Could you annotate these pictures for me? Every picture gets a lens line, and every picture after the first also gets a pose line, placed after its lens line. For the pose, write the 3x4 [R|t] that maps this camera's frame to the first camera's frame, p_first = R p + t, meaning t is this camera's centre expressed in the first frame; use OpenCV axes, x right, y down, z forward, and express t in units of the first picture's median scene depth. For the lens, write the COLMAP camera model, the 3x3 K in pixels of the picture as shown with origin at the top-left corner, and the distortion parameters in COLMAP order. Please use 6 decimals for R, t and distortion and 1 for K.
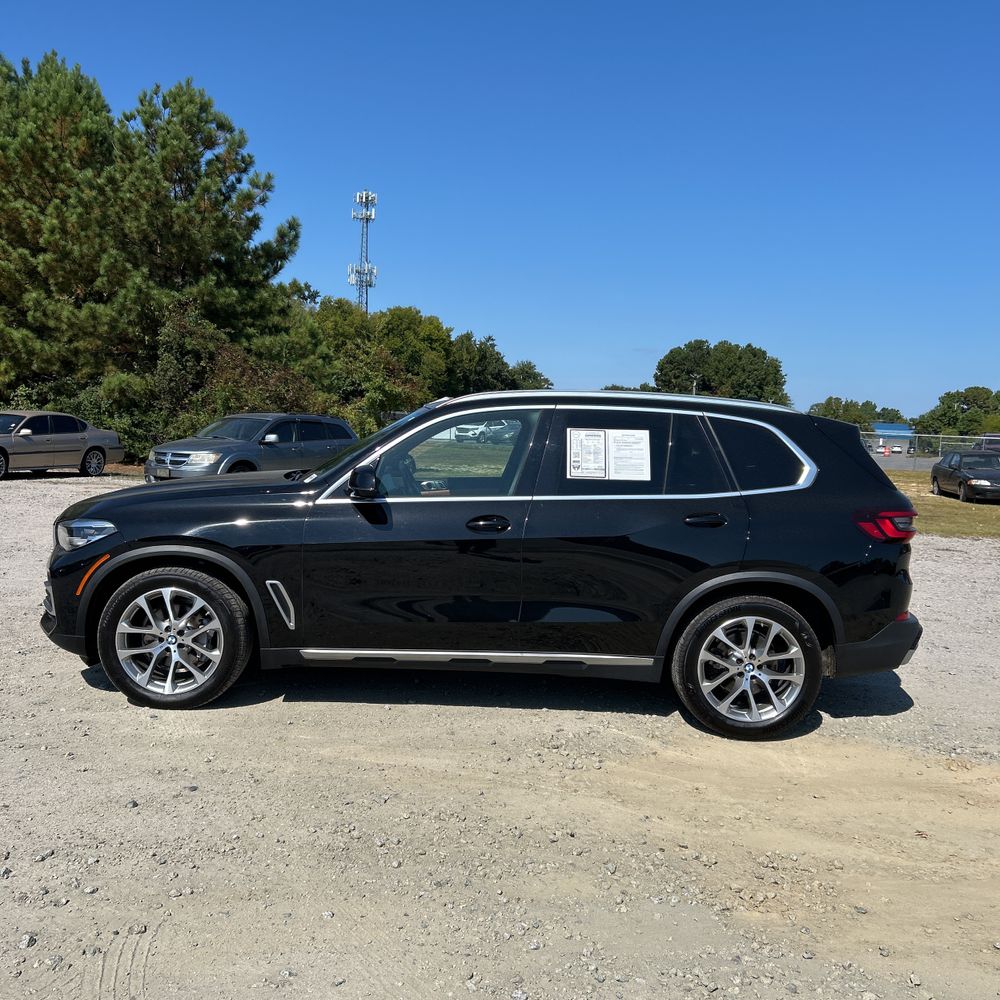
lens RADIAL K [[1054.4, 0, 500.0], [0, 1054.4, 500.0], [0, 0, 1]] dist [0.079794, -0.031034]
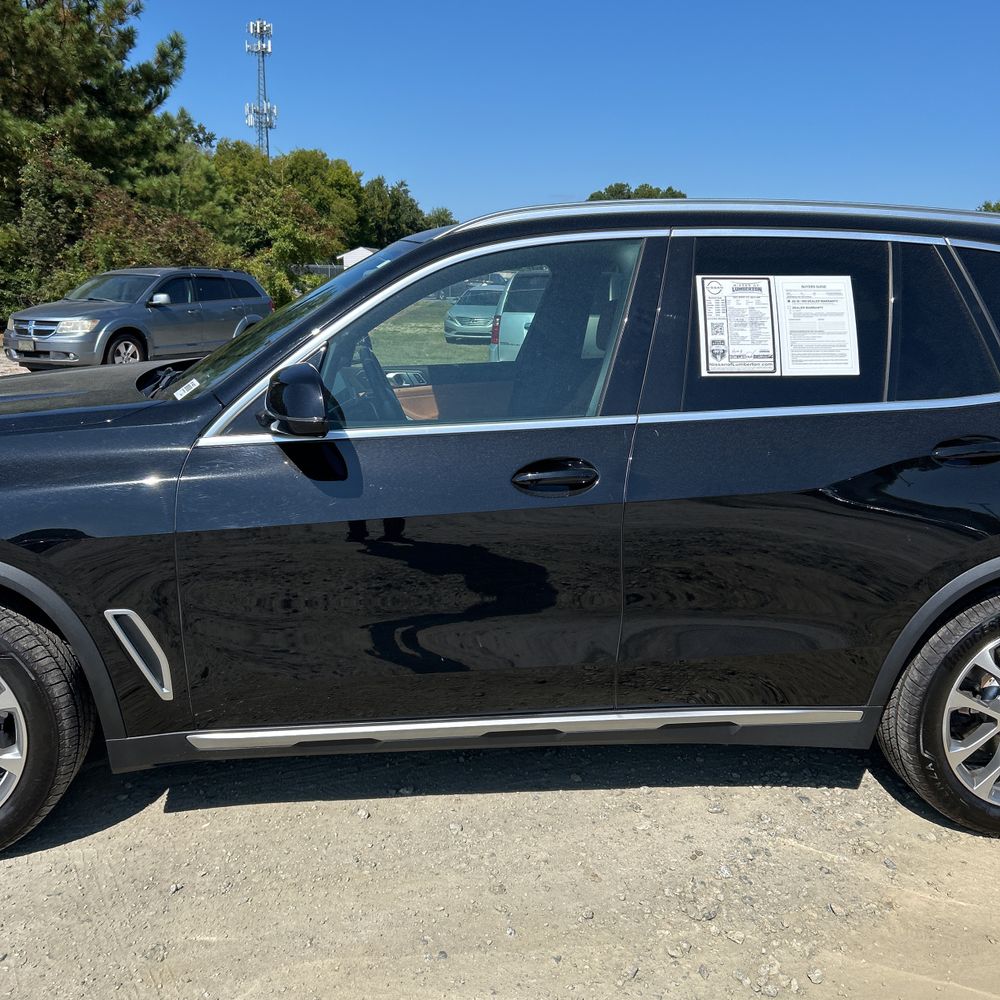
lens RADIAL K [[1048.1, 0, 507.3], [0, 1048.1, 490.1], [0, 0, 1]] dist [0.006551, 0.042477]
pose [[0.995803, -0.038491, 0.083031, -0.015974], [0.027380, 0.991000, 0.131031, -0.007556], [-0.087327, -0.128208, 0.987895, 0.109237]]
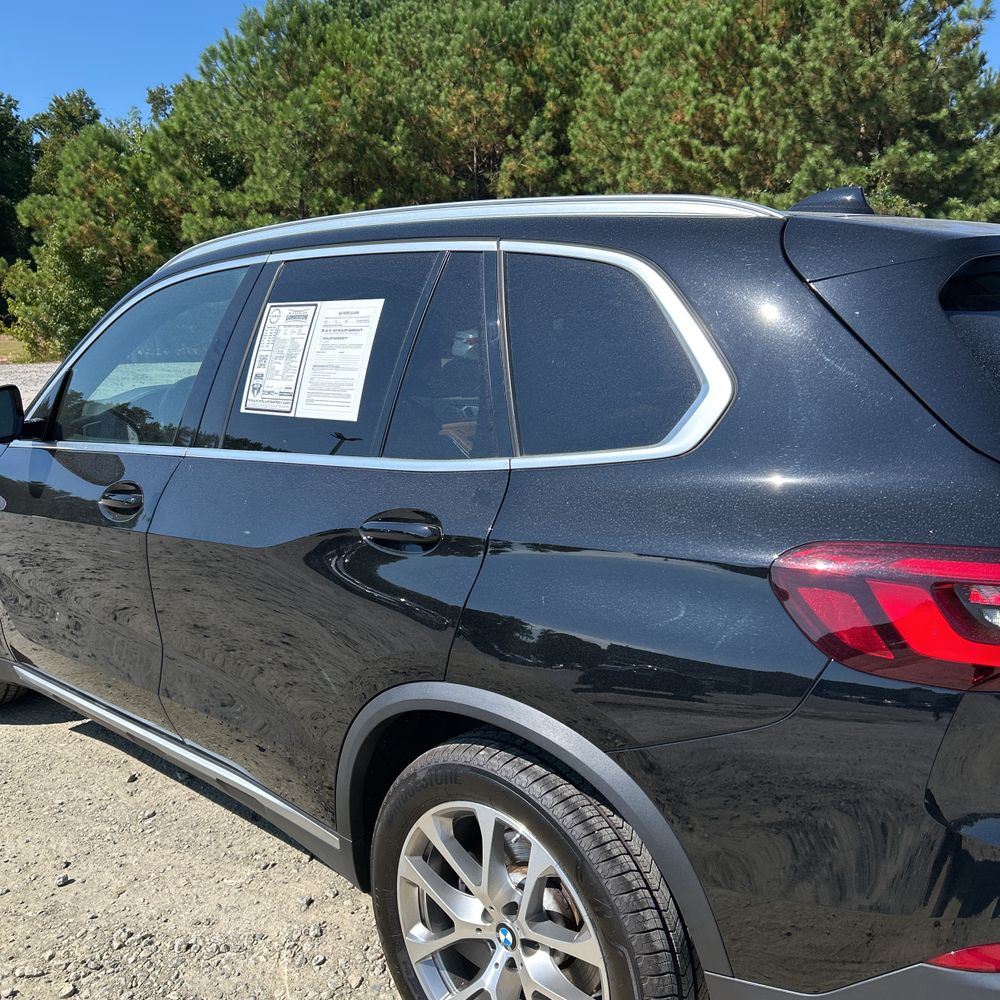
lens RADIAL K [[1039.6, 0, 511.2], [0, 1039.6, 500.9], [0, 0, 1]] dist [0.051167, -0.000548]
pose [[0.724469, 0.079303, -0.684730, 0.102057], [-0.013019, 0.994757, 0.101435, -0.006491], [0.689184, -0.064572, 0.721703, 0.161956]]
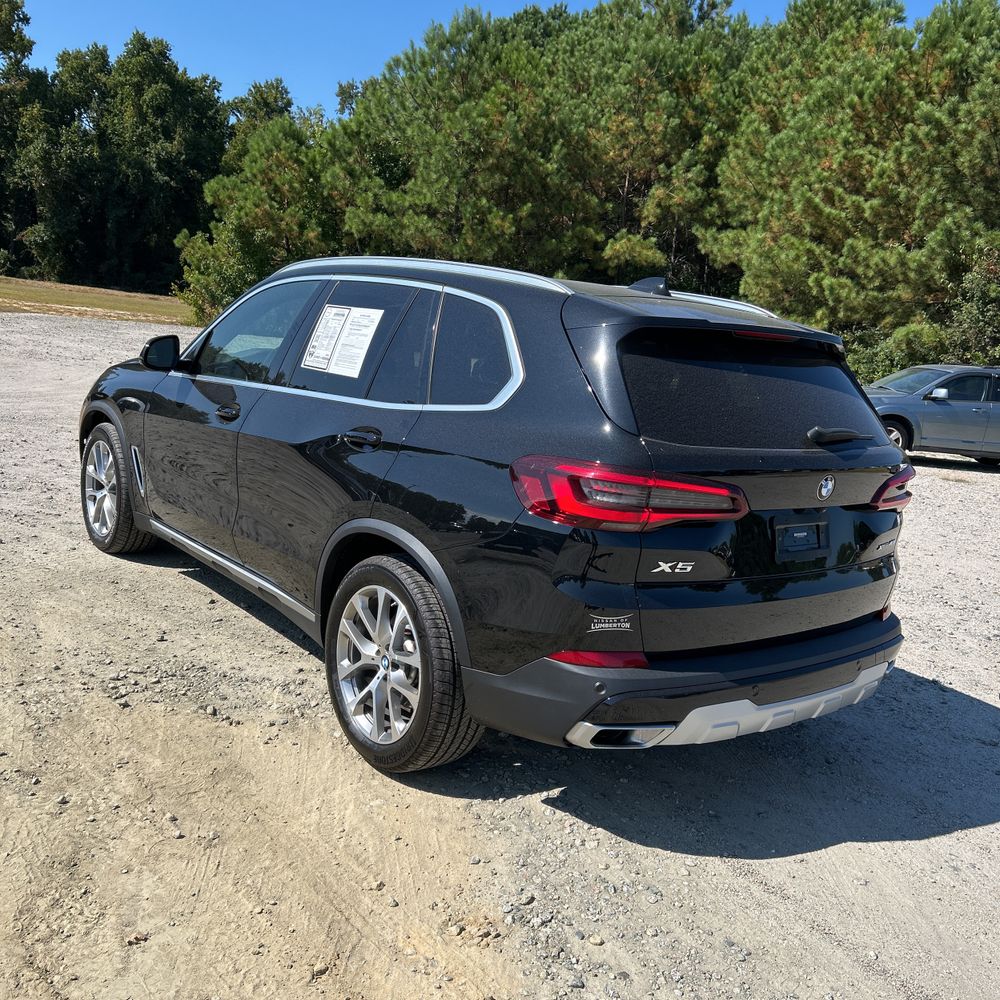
lens RADIAL K [[1054.4, 0, 500.0], [0, 1054.4, 500.0], [0, 0, 1]] dist [0.079794, -0.031034]
pose [[0.610588, 0.165935, -0.774369, 0.168951], [-0.144406, 0.984738, 0.097150, -0.004512], [0.778671, 0.052505, 0.625231, 0.136545]]
